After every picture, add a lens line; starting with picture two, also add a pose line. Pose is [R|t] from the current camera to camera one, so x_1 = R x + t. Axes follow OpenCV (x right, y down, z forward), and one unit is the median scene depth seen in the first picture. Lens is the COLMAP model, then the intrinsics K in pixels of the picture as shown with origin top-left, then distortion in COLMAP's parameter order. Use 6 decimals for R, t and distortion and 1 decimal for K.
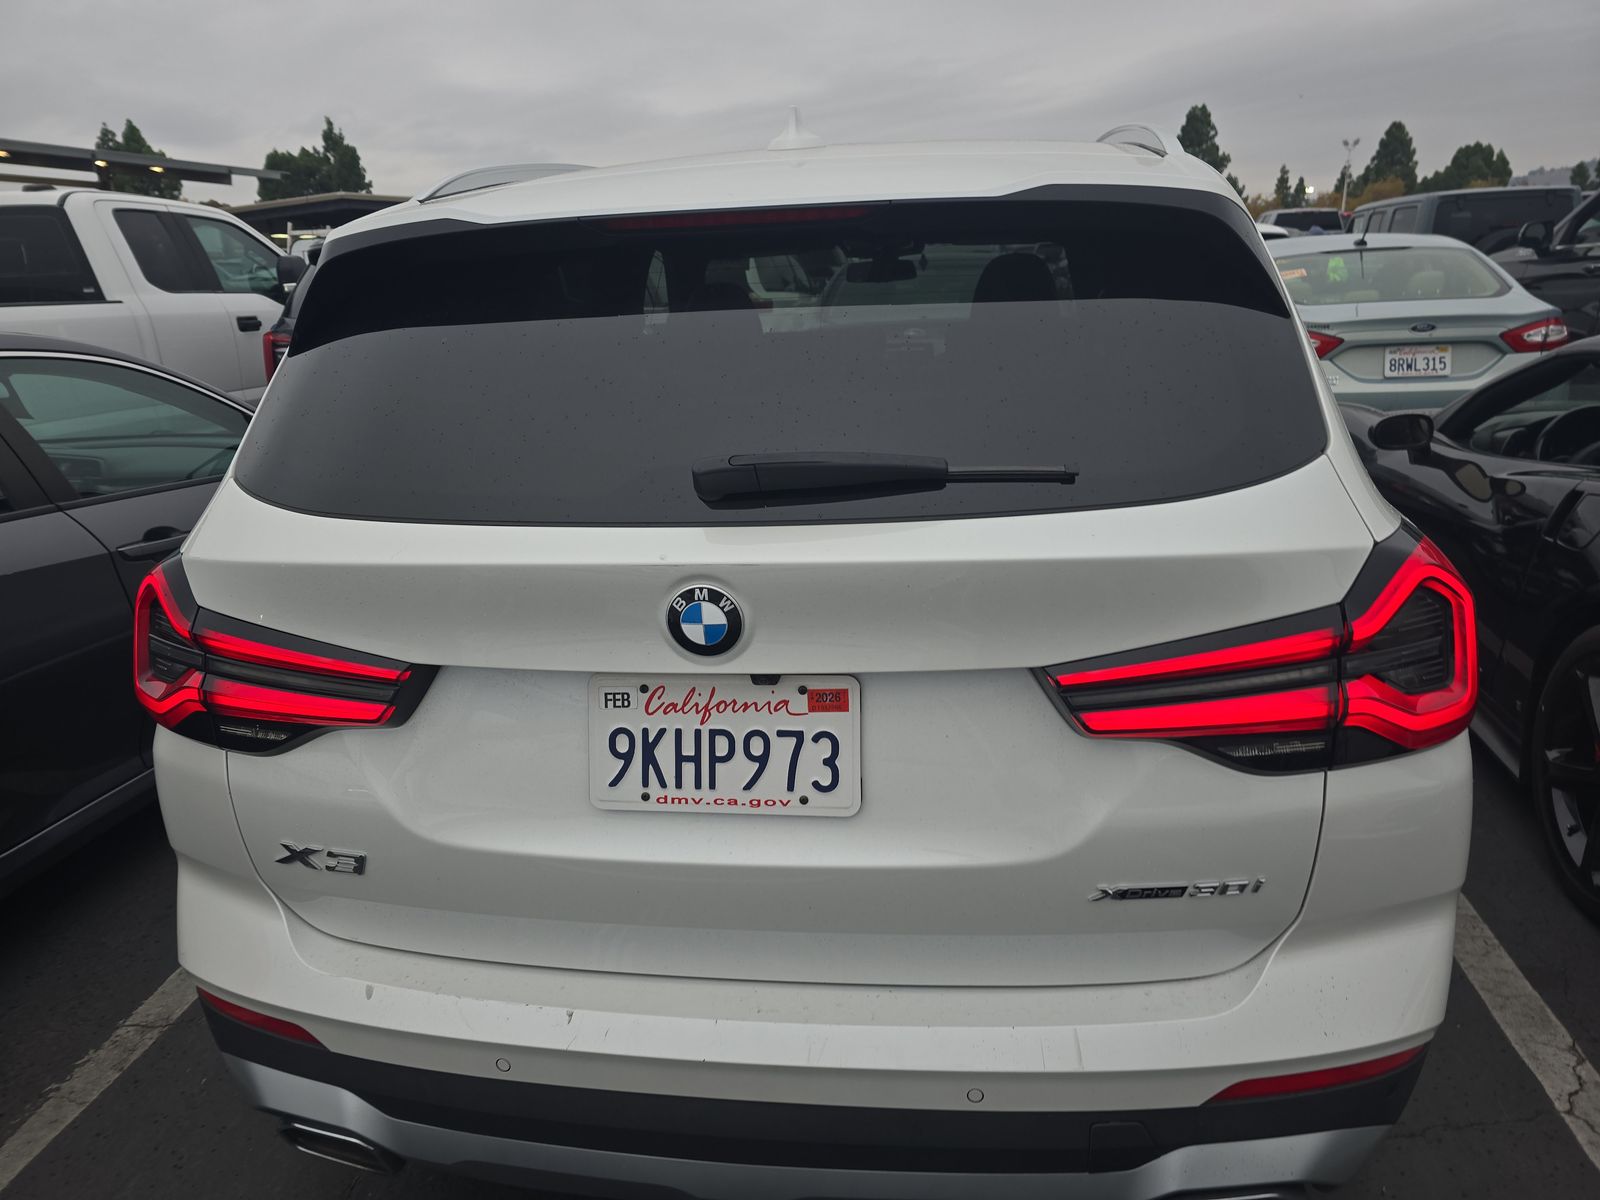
lens RADIAL K [[1119.7, 0, 800.2], [0, 1119.7, 594.5], [0, 0, 1]] dist [0.040632, -0.031411]
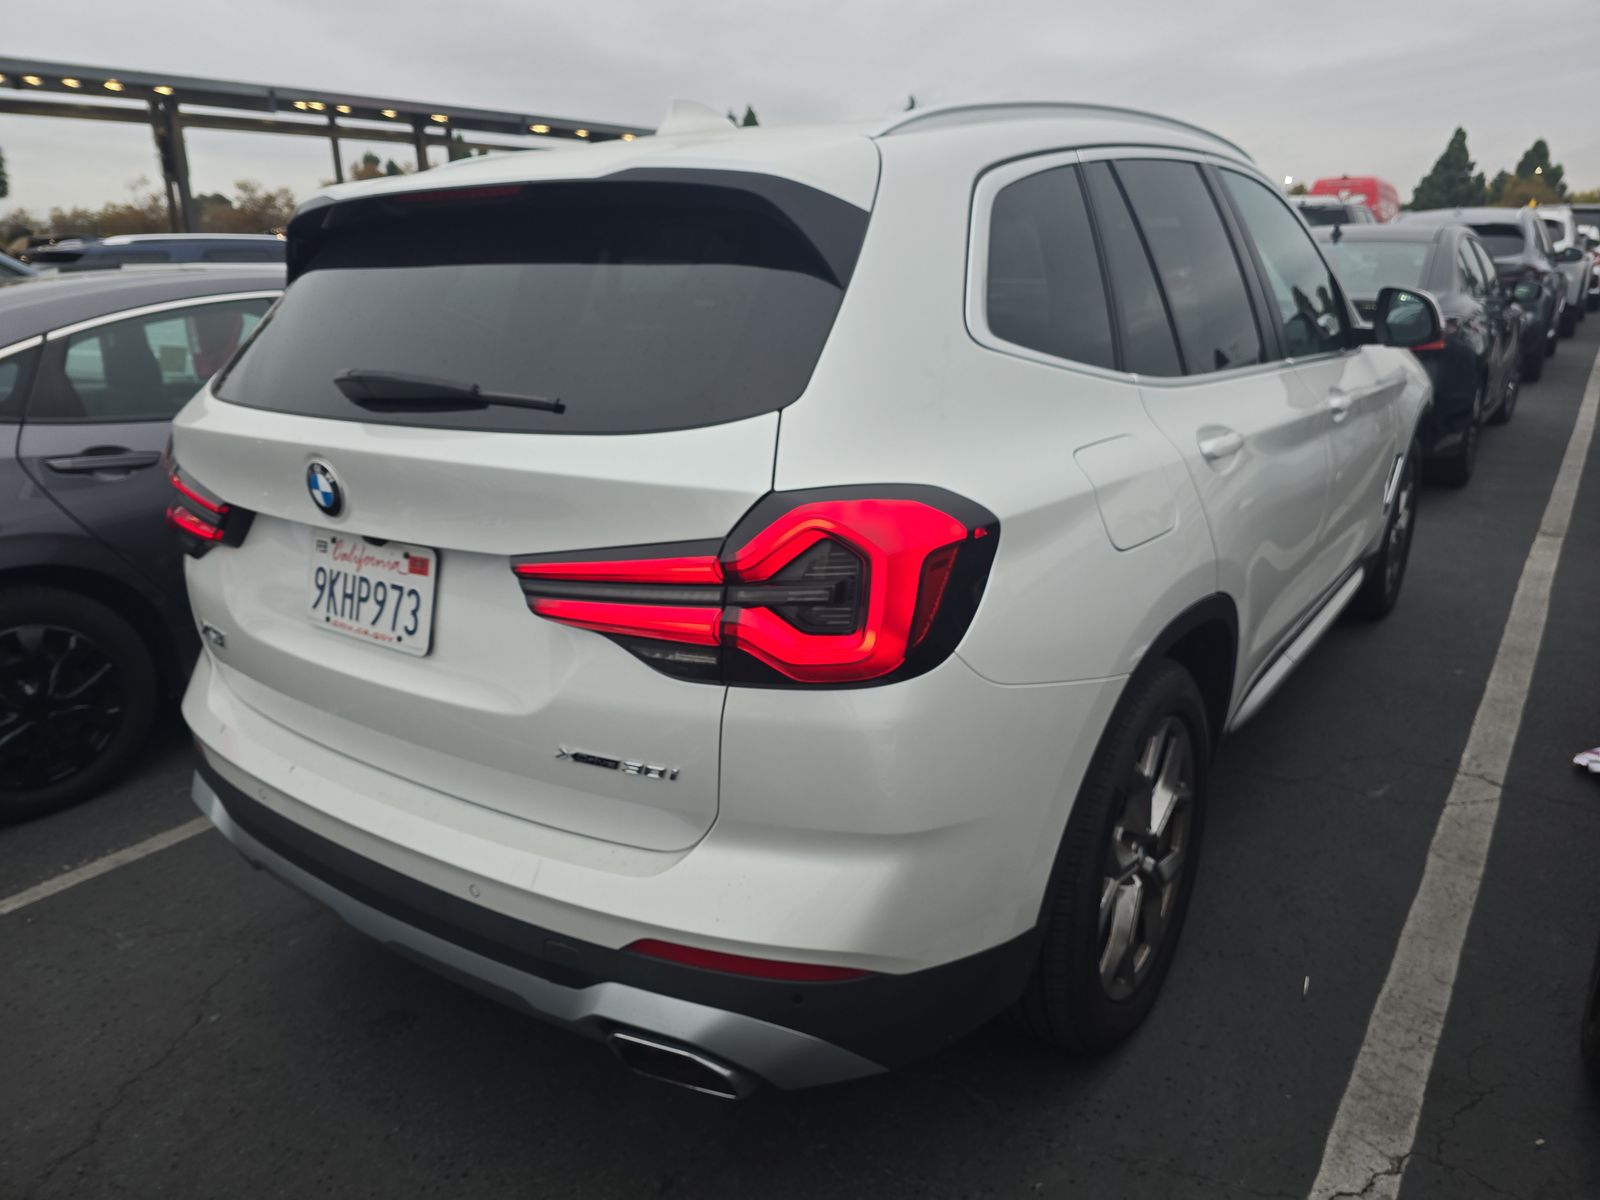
lens RADIAL K [[1119.7, 0, 806.1], [0, 1119.7, 602.9], [0, 0, 1]] dist [0.040632, -0.031411]
pose [[0.887125, 0.154675, -0.434839, 0.988162], [-0.147645, 0.987769, 0.050141, 0.004767], [0.437276, 0.019721, 0.899111, 0.017628]]
